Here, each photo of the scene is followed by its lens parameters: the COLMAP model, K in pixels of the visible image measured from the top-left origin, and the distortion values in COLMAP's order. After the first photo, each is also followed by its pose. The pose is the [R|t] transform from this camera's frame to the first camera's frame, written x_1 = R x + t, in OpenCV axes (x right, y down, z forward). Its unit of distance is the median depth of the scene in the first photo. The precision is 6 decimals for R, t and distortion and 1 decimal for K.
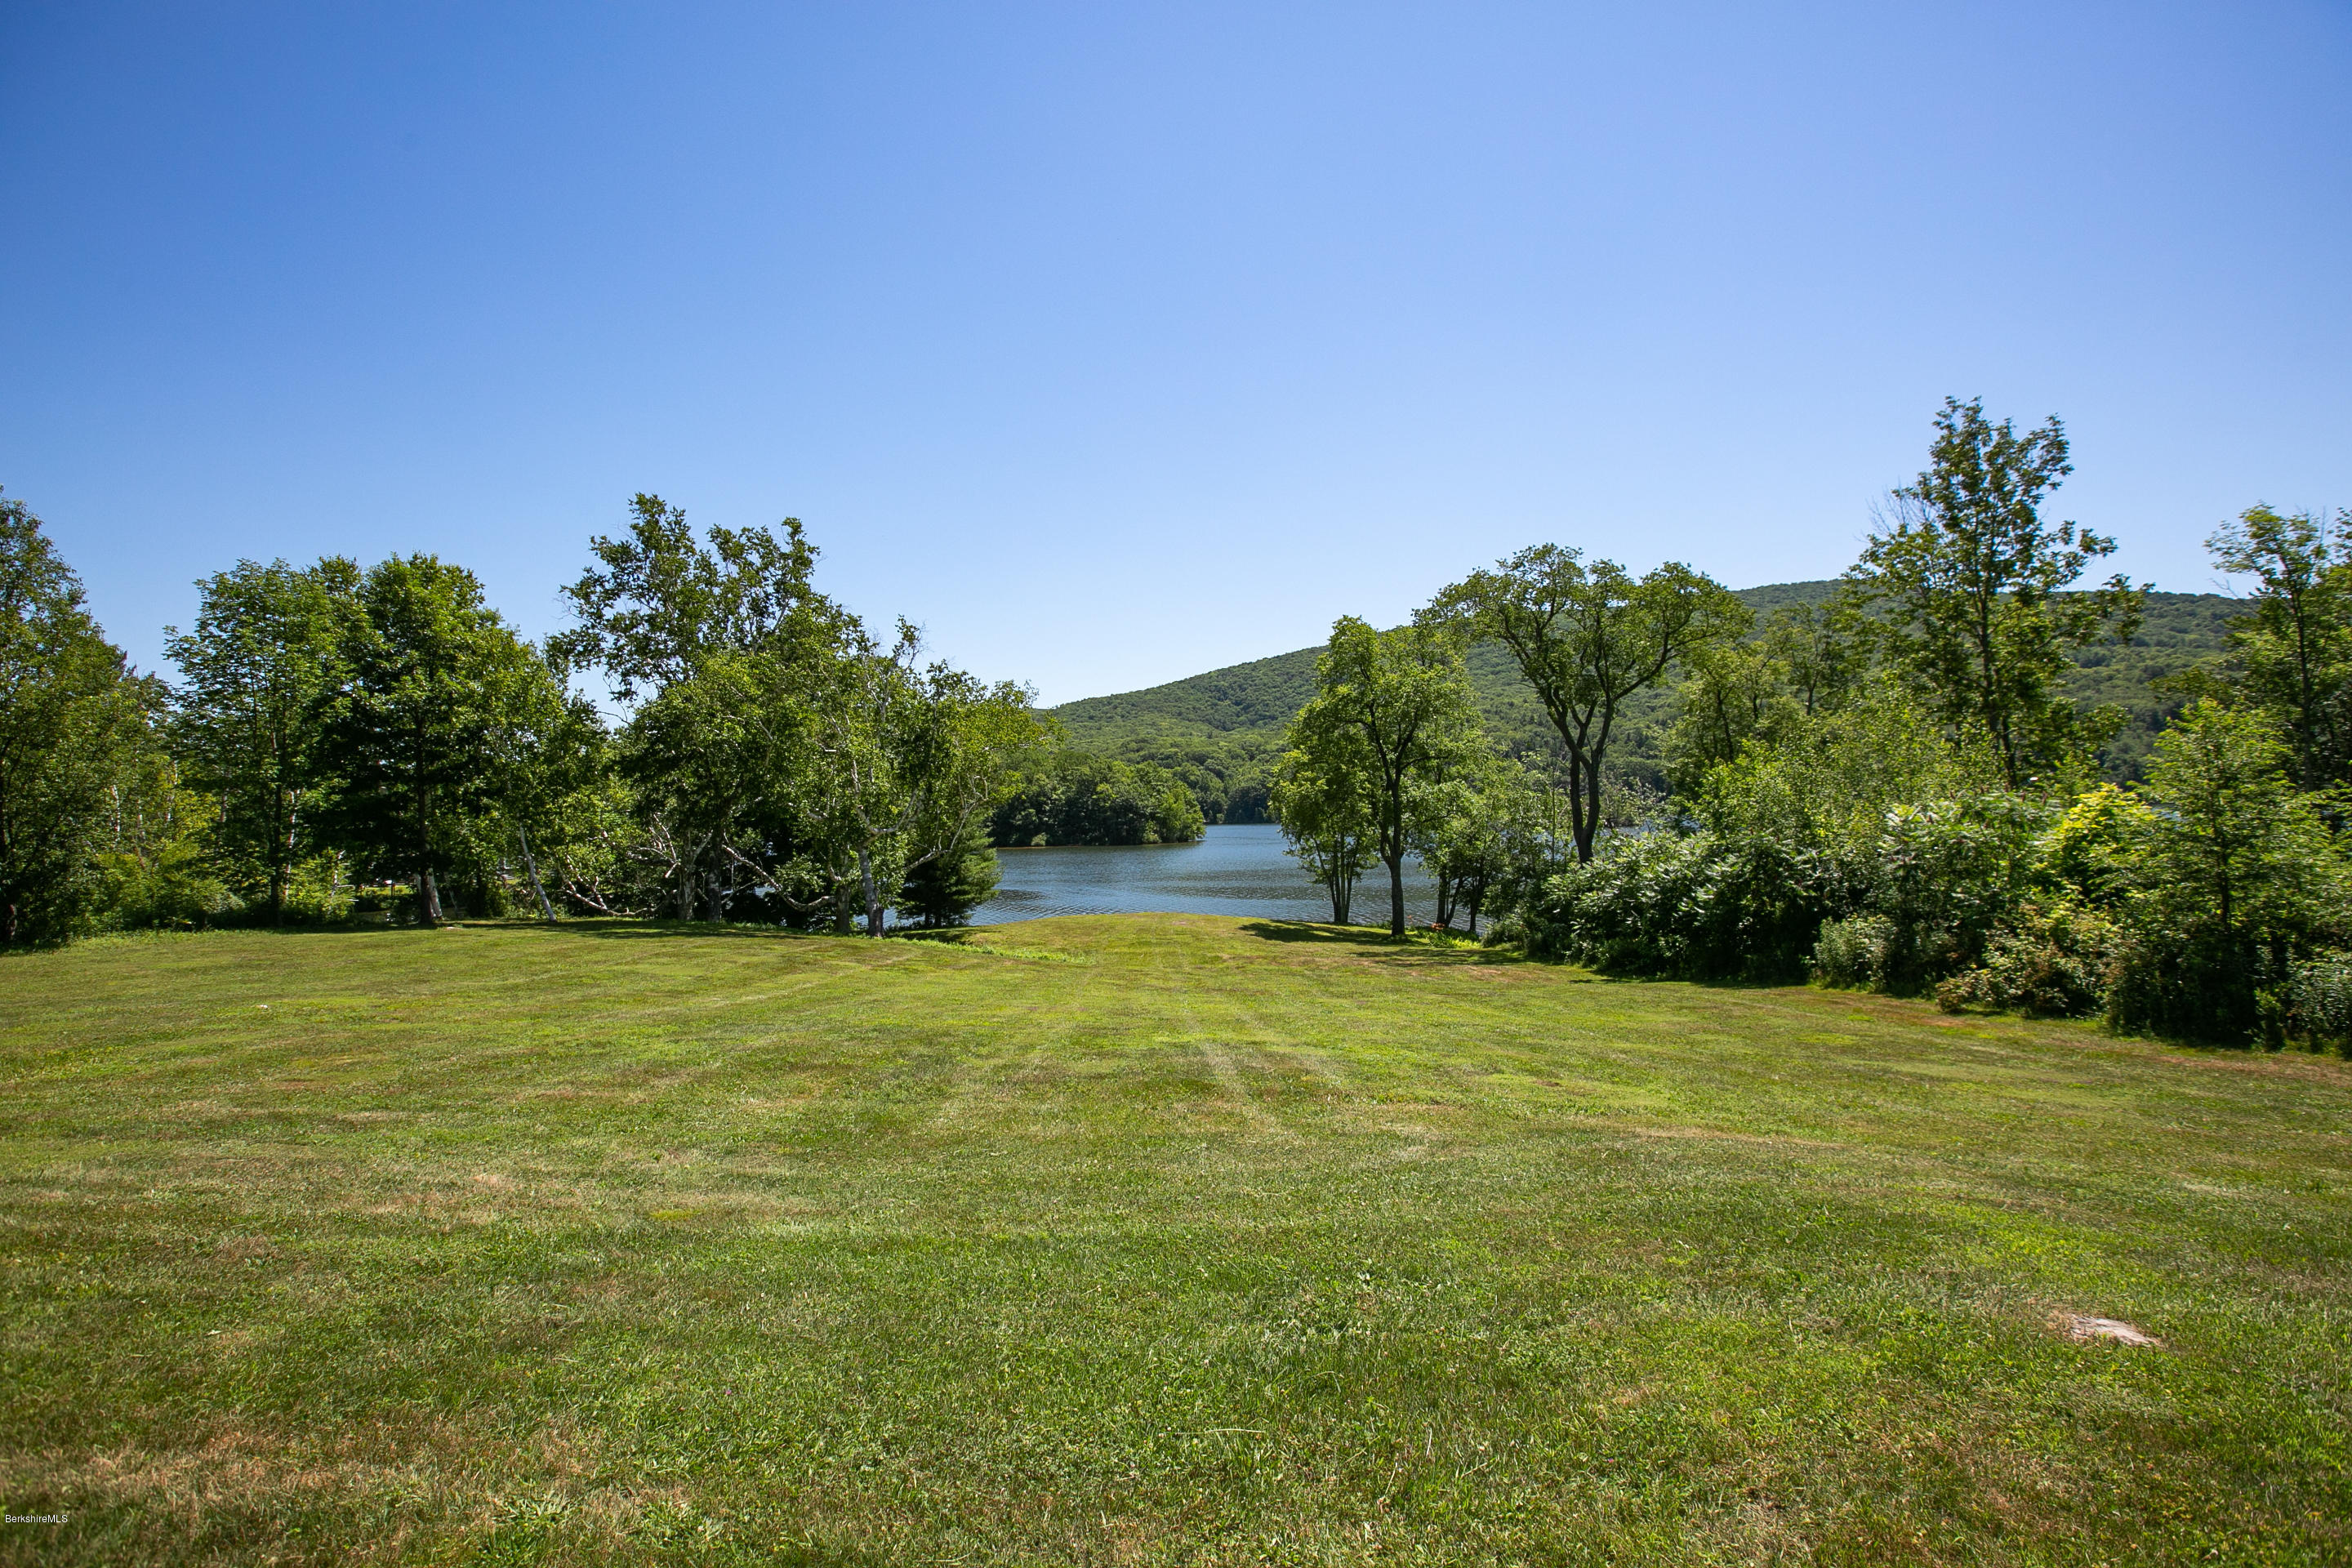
lens RADIAL K [[1136.8, 0, 1177.4], [0, 1136.8, 762.3], [0, 0, 1]] dist [-0.002083, 0.000523]
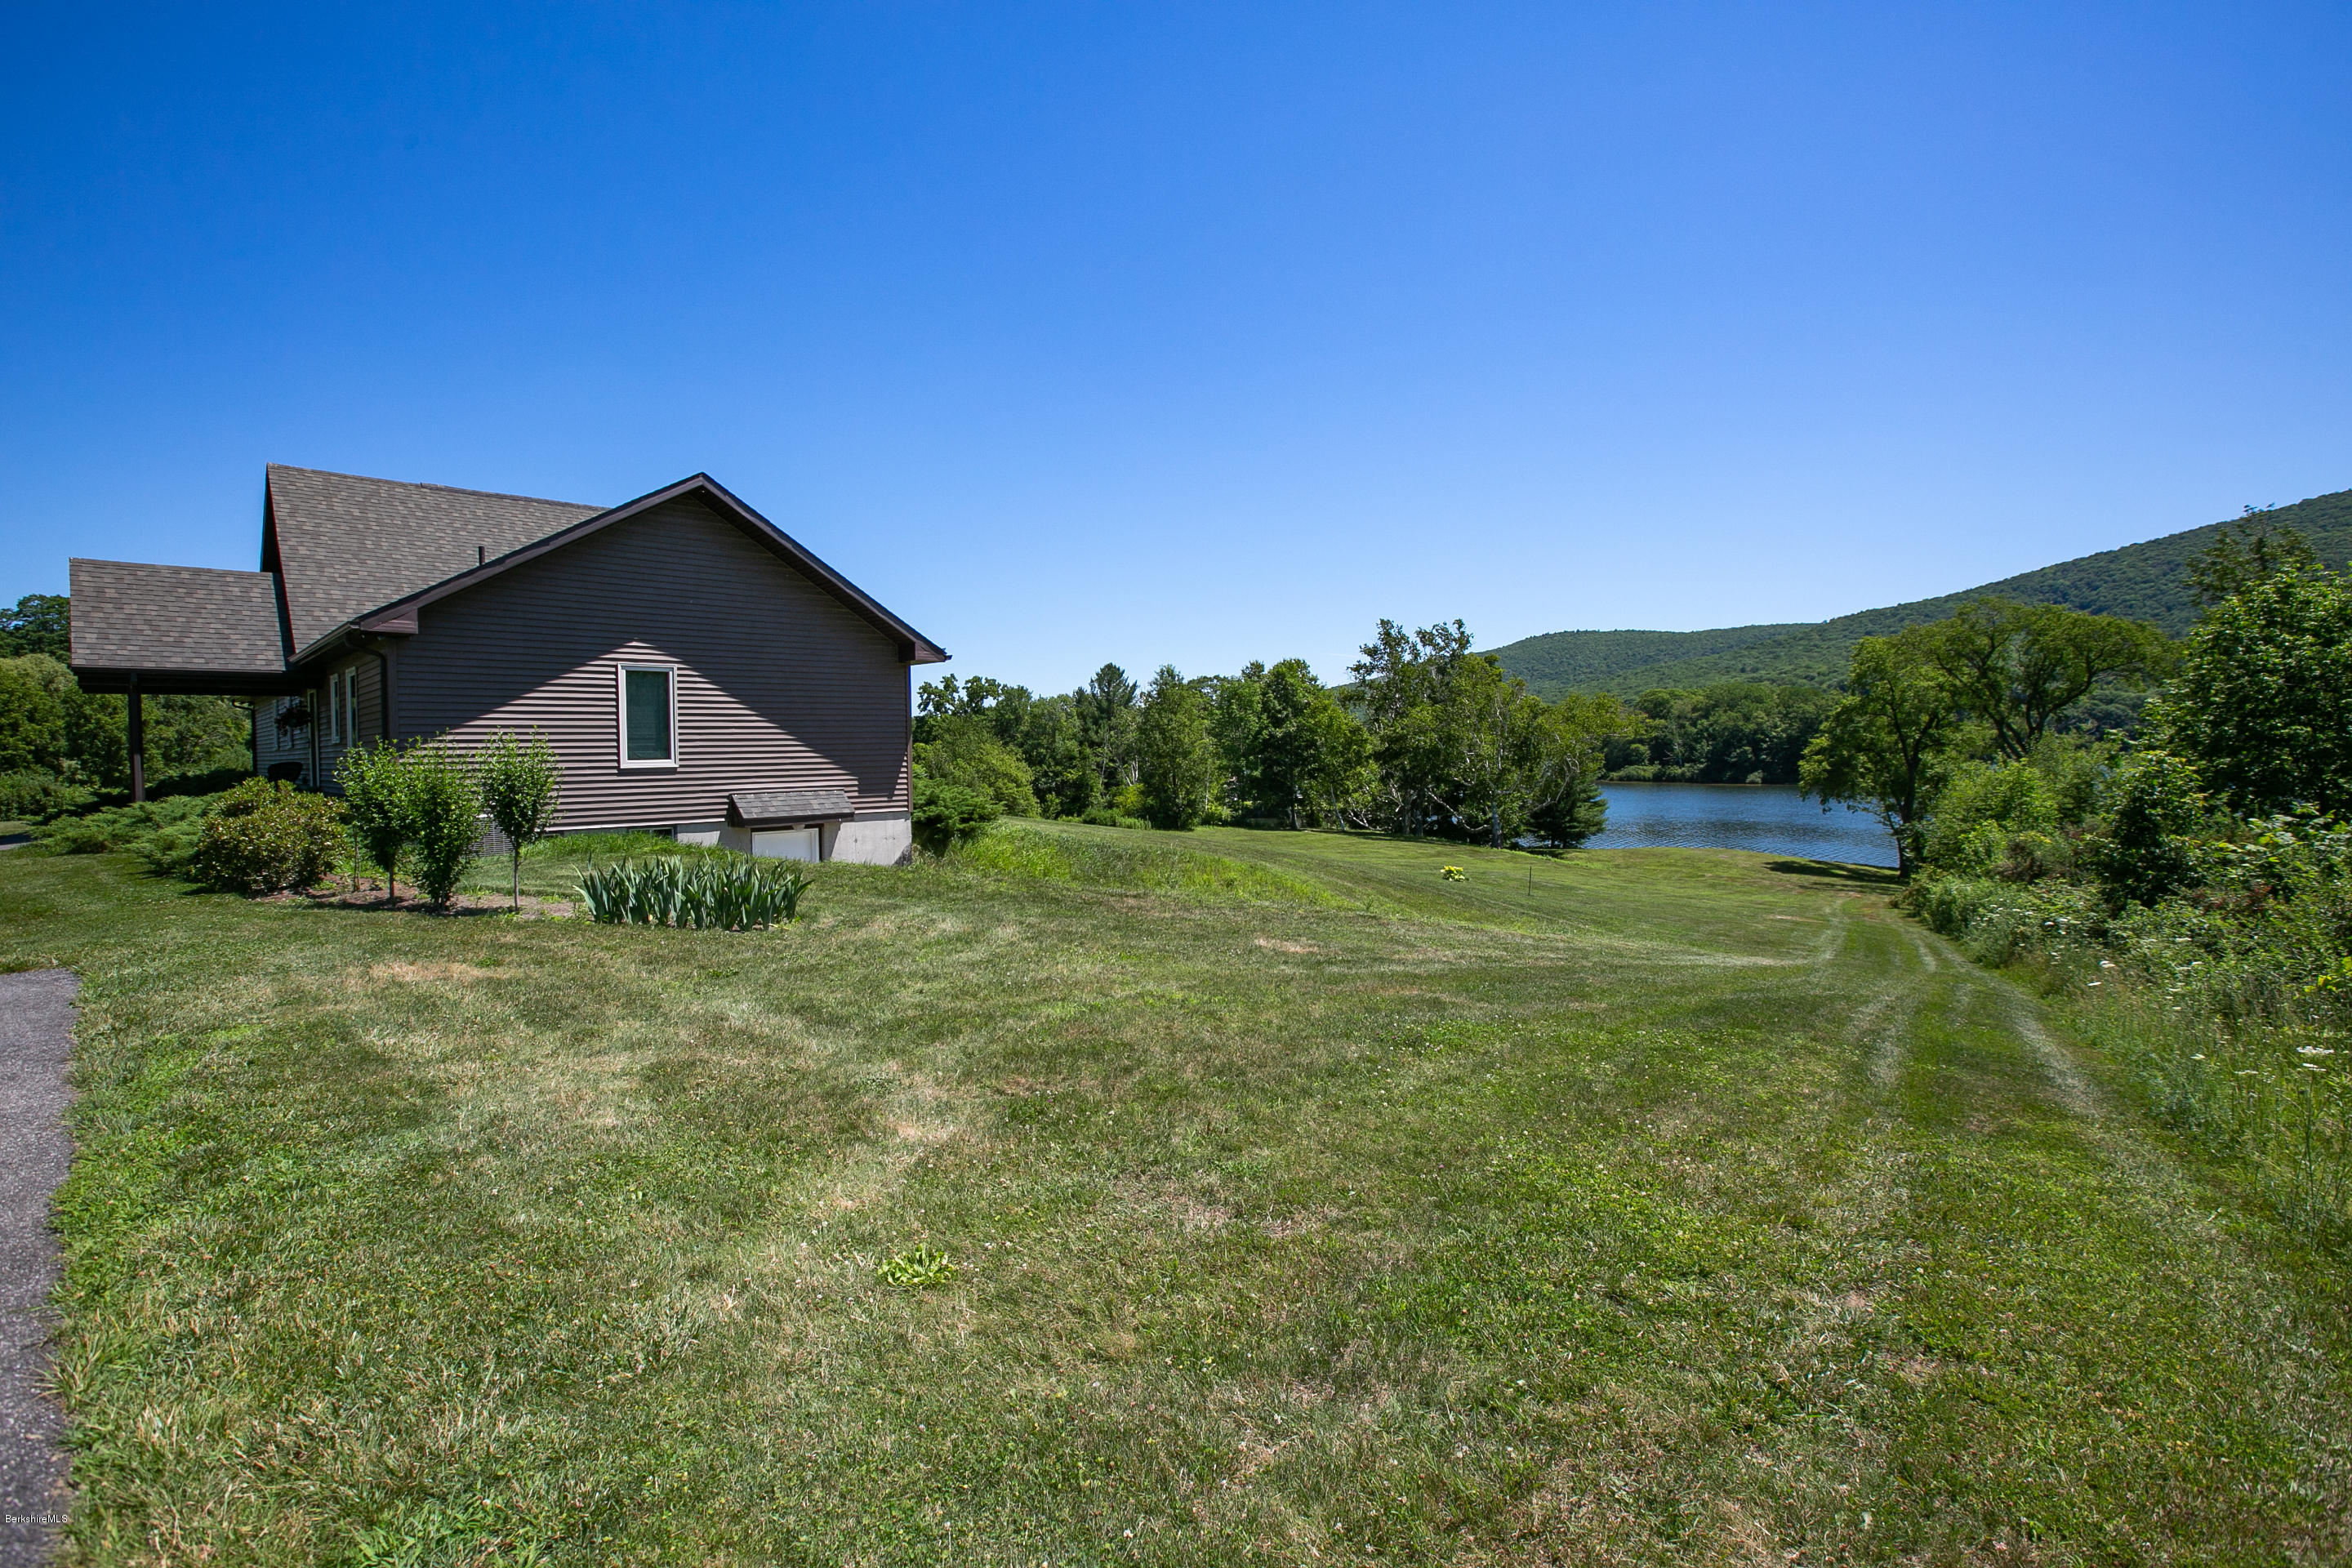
lens RADIAL K [[1136.8, 0, 1177.4], [0, 1136.8, 762.3], [0, 0, 1]] dist [-0.002083, 0.000523]
pose [[0.808905, 0.022558, -0.587506, 0.261954], [0.016712, 0.997978, 0.061327, -0.072930], [0.587701, -0.059426, 0.806893, -0.528704]]
